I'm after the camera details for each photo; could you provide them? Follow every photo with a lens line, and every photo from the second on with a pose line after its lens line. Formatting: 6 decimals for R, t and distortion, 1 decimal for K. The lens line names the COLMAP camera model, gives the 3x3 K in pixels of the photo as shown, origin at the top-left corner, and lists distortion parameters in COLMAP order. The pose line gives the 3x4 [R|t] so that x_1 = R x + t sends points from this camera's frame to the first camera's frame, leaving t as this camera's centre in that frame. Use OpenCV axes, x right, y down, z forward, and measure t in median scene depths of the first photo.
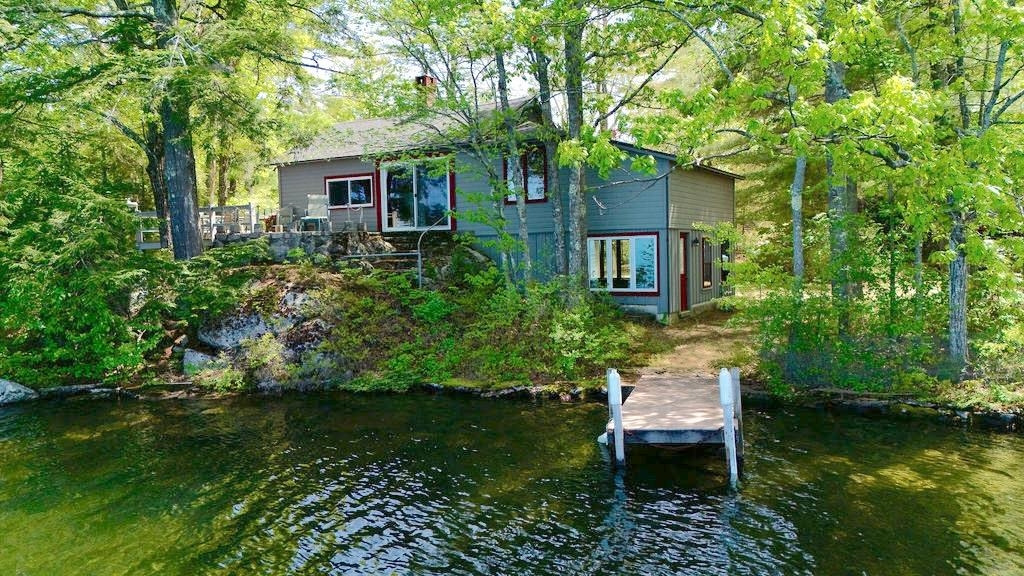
lens RADIAL K [[744.0, 0, 515.9], [0, 744.0, 290.8], [0, 0, 1]] dist [0.086447, -0.093250]
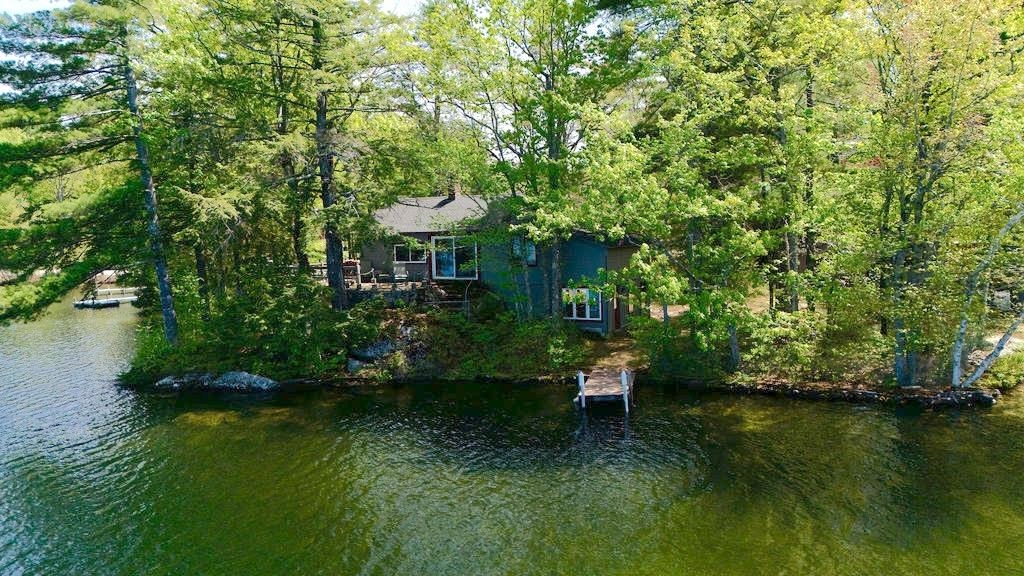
lens RADIAL K [[744.0, 0, 515.9], [0, 744.0, 290.8], [0, 0, 1]] dist [0.086447, -0.093250]
pose [[0.998076, -0.008538, 0.061404, -0.149155], [0.006770, 0.999558, 0.028948, -0.150002], [-0.061624, -0.028477, 0.997693, -0.922432]]
